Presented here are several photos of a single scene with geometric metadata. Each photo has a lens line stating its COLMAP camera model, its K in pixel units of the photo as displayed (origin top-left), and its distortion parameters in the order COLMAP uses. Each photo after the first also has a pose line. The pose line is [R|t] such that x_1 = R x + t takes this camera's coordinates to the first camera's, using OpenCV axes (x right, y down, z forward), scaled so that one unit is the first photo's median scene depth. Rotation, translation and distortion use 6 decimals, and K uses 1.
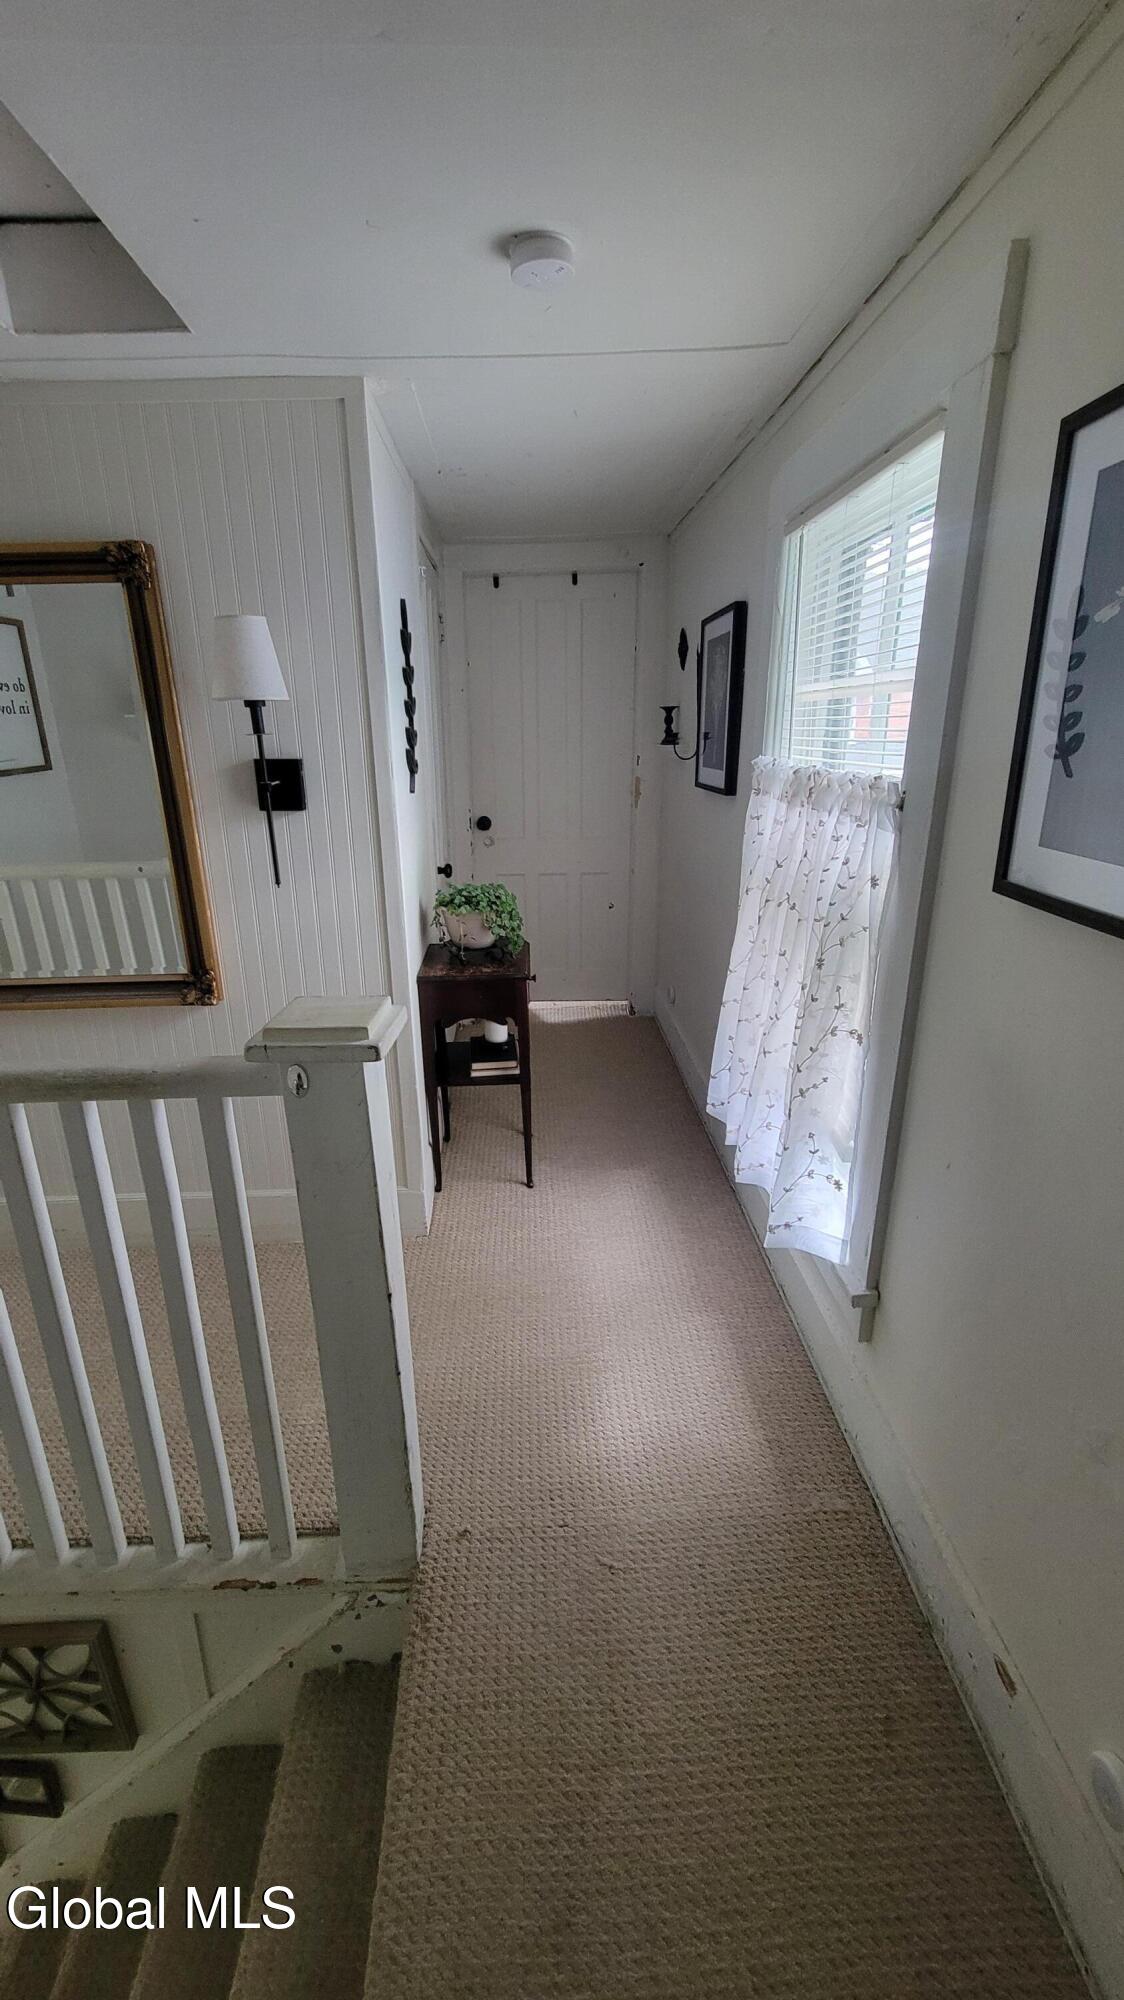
lens RADIAL K [[815.1, 0, 553.9], [0, 815.1, 998.0], [0, 0, 1]] dist [0.006961, -0.005325]
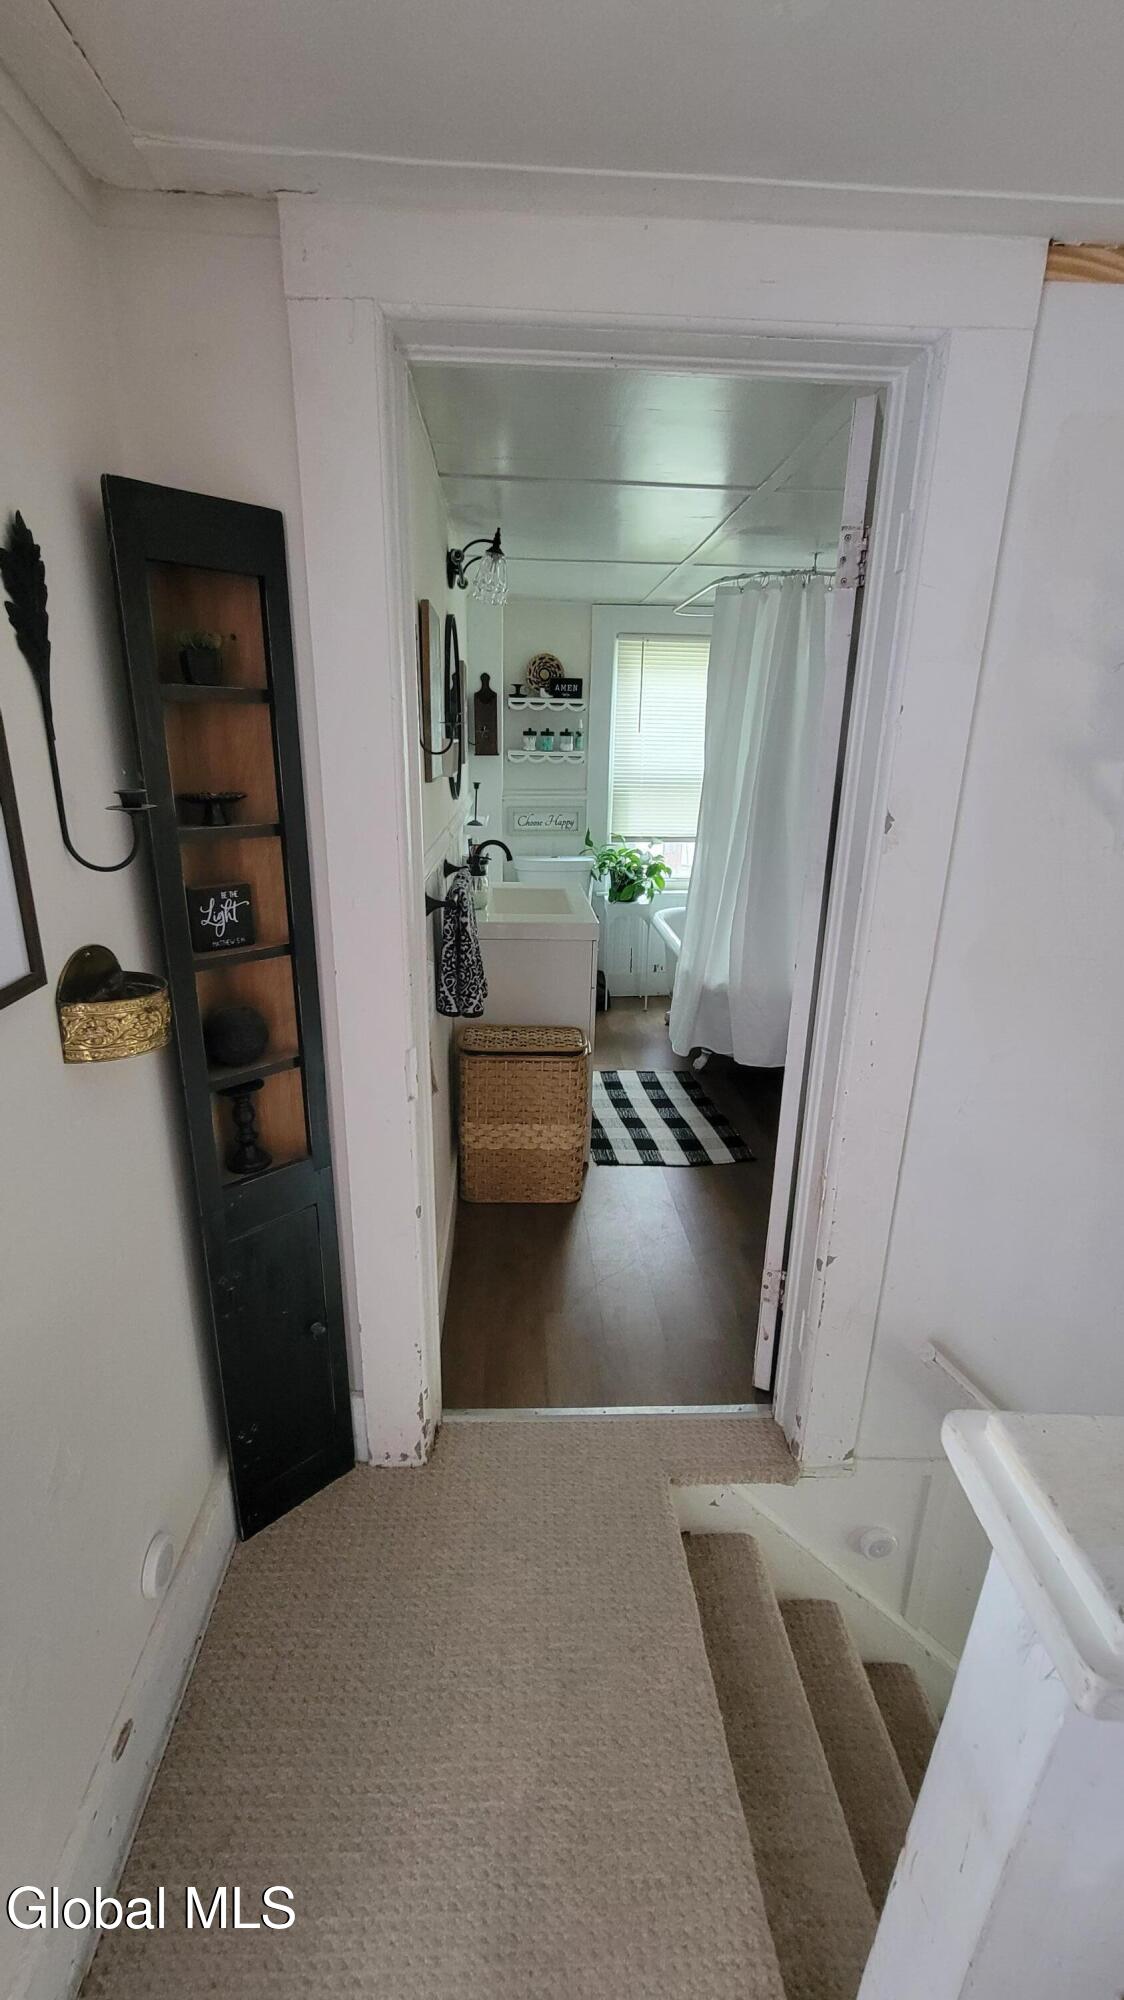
lens RADIAL K [[815.1, 0, 554.8], [0, 815.1, 996.3], [0, 0, 1]] dist [0.006961, -0.005325]
pose [[-0.999877, 0.003850, -0.015211, 0.042153], [-0.005741, 0.812437, 0.583021, -0.457218], [0.014603, 0.583037, -0.812314, 1.242440]]
